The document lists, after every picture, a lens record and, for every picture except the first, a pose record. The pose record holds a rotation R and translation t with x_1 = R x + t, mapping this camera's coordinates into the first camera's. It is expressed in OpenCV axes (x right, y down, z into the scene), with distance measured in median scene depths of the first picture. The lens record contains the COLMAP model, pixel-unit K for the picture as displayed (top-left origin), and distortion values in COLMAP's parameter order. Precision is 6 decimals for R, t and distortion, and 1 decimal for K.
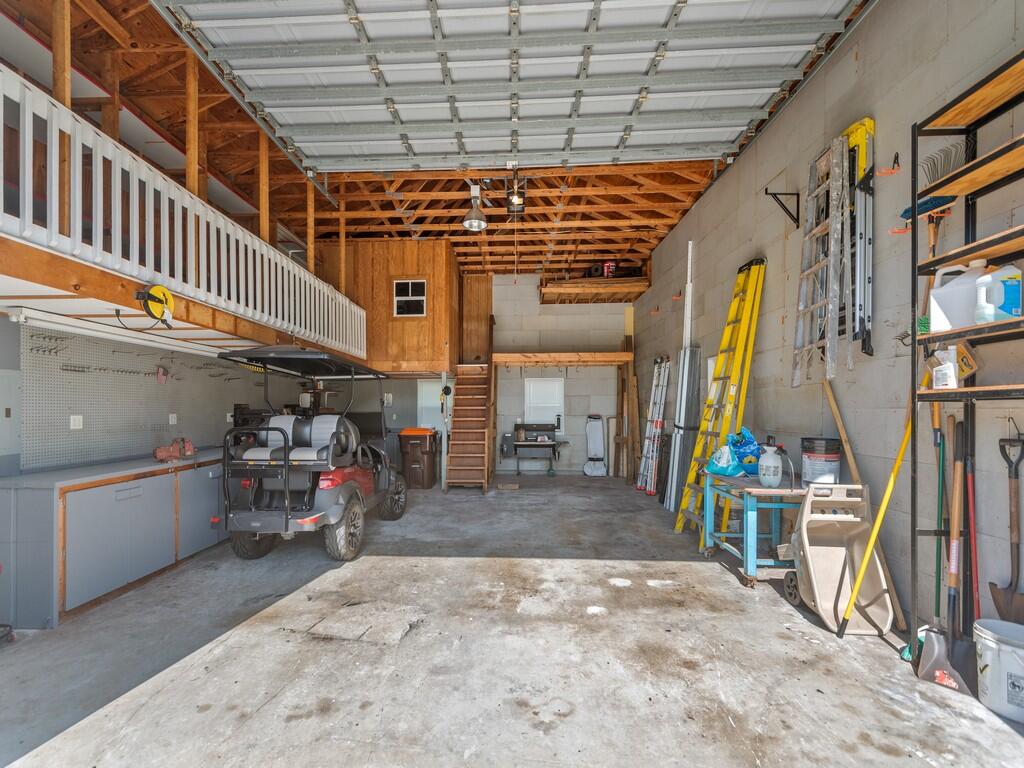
lens RADIAL K [[453.4, 0, 490.3], [0, 453.4, 408.1], [0, 0, 1]] dist [0.009402, -0.000653]
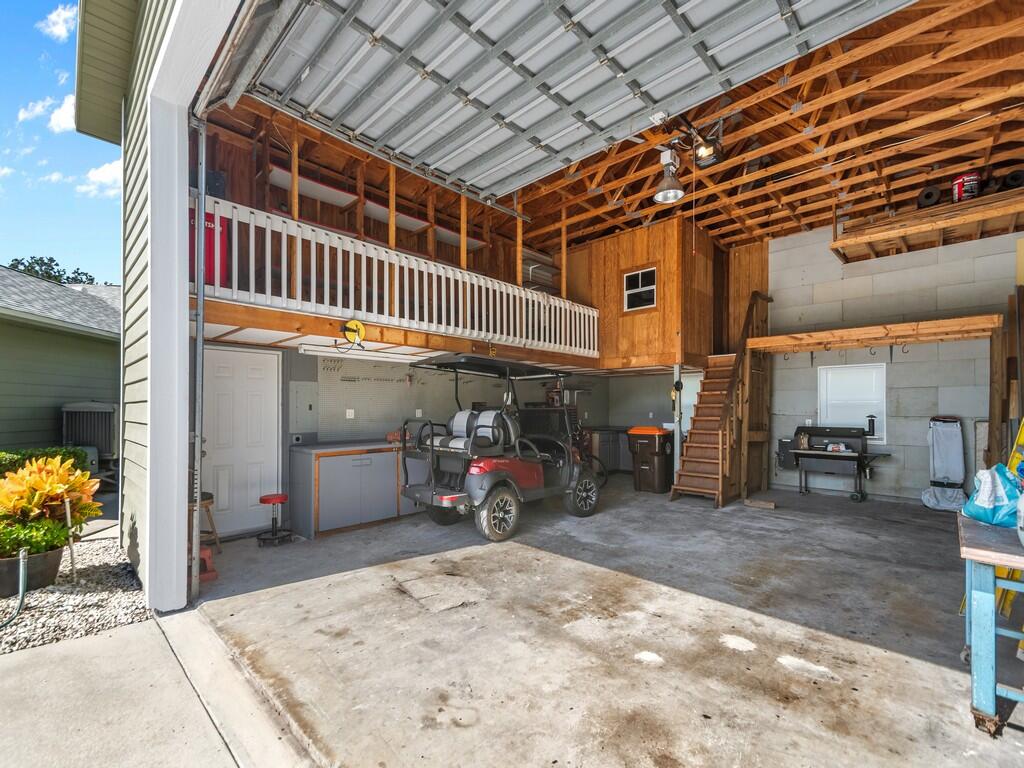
lens RADIAL K [[453.4, 0, 496.2], [0, 453.4, 407.3], [0, 0, 1]] dist [0.009402, -0.000653]
pose [[0.738193, 0.001511, -0.674588, 0.426085], [-0.001503, 0.999999, 0.000595, 0.005532], [0.674588, 0.000575, 0.738194, 0.174118]]
